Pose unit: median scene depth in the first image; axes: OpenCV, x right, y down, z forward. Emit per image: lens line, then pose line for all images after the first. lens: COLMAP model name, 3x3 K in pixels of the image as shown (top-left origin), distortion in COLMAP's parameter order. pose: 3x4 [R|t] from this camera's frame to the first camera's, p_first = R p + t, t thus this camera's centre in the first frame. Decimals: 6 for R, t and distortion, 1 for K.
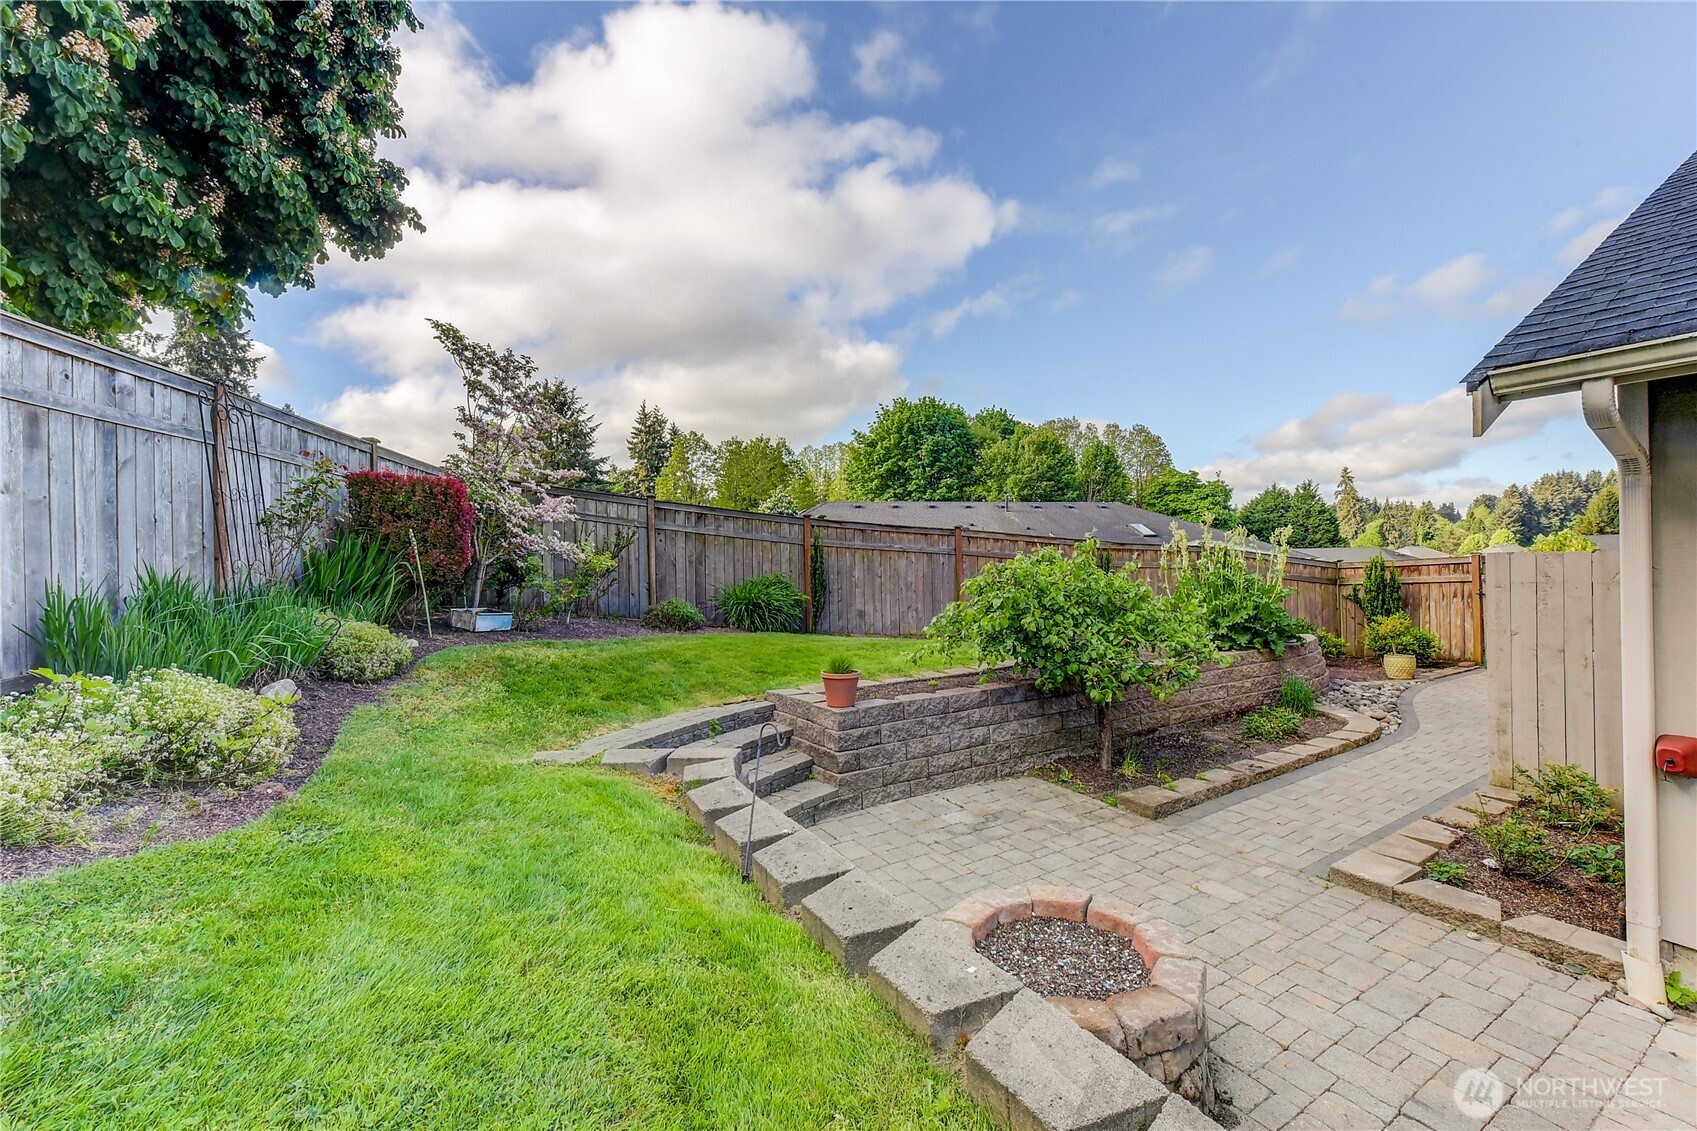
lens RADIAL K [[687.6, 0, 852.4], [0, 687.6, 565.0], [0, 0, 1]] dist [0.001226, -0.000203]
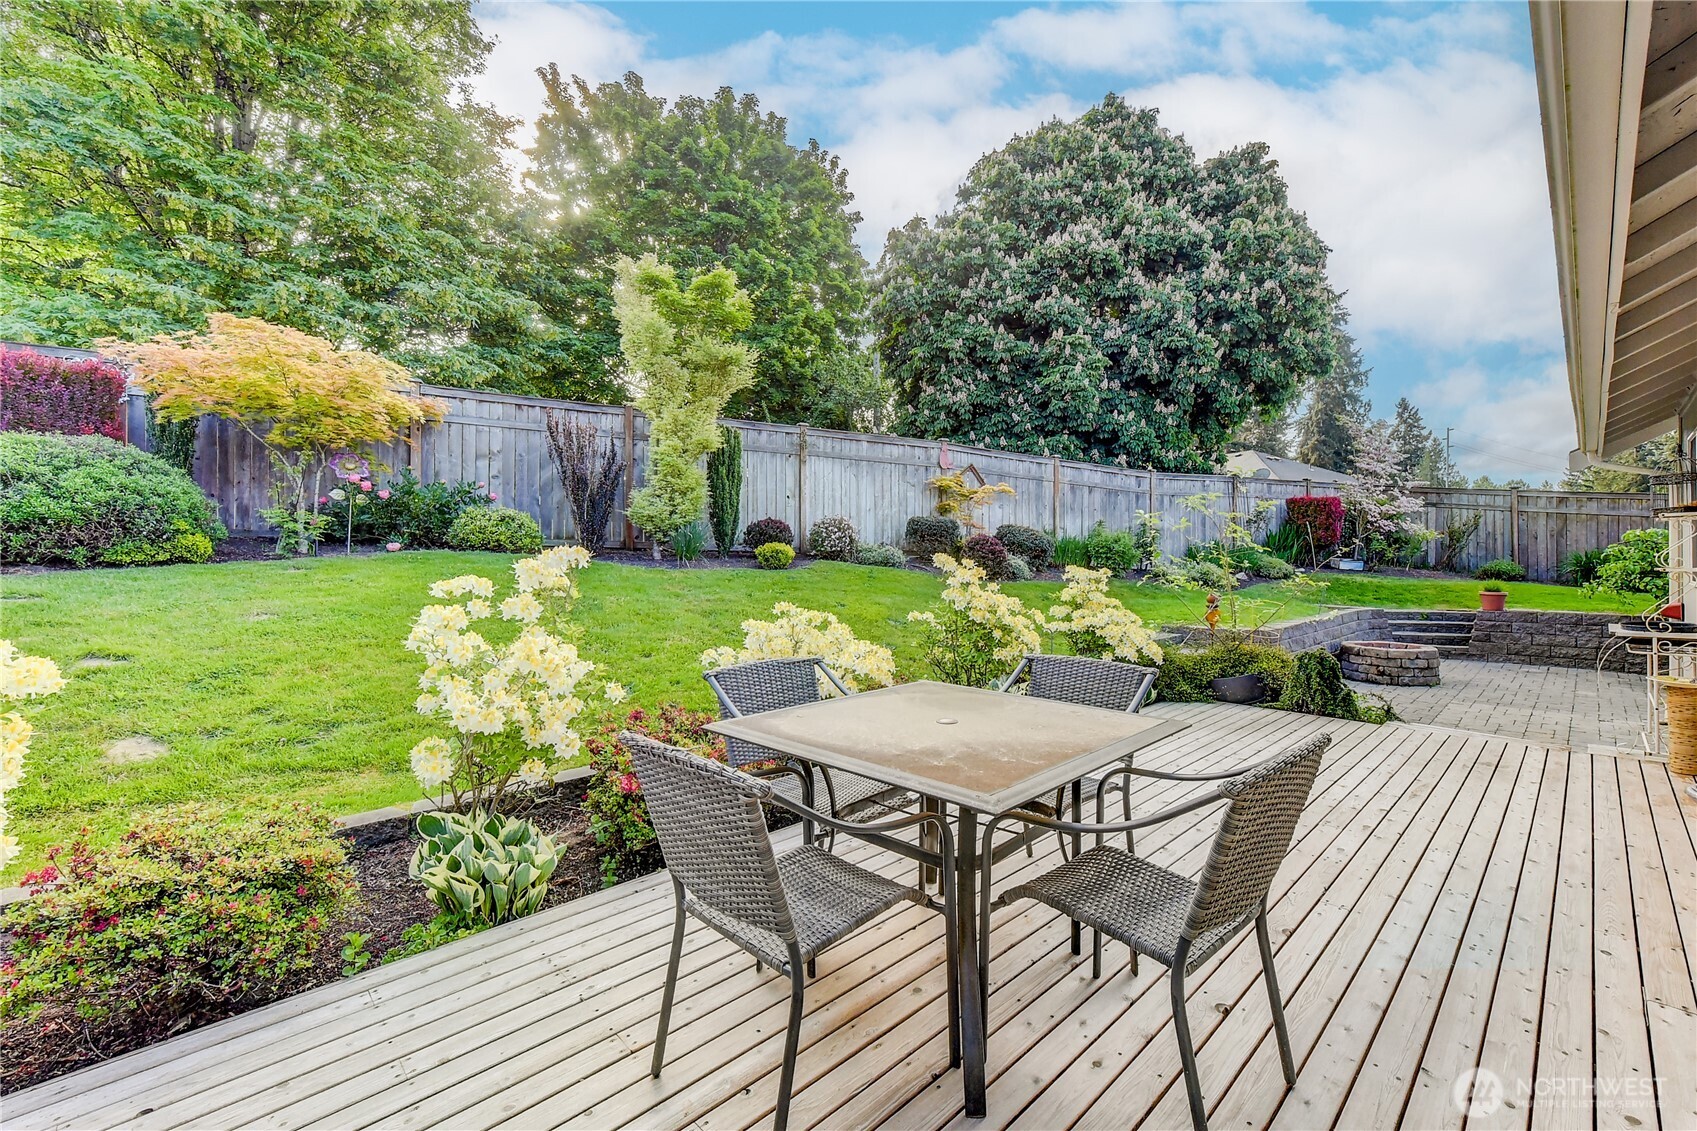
lens RADIAL K [[687.6, 0, 852.3], [0, 687.6, 559.2], [0, 0, 1]] dist [0.001226, -0.000203]
pose [[0.192290, 0.019384, -0.981147, 1.179408], [-0.003956, 0.999812, 0.018978, 0.032648], [0.981330, 0.000232, 0.192331, -0.829483]]
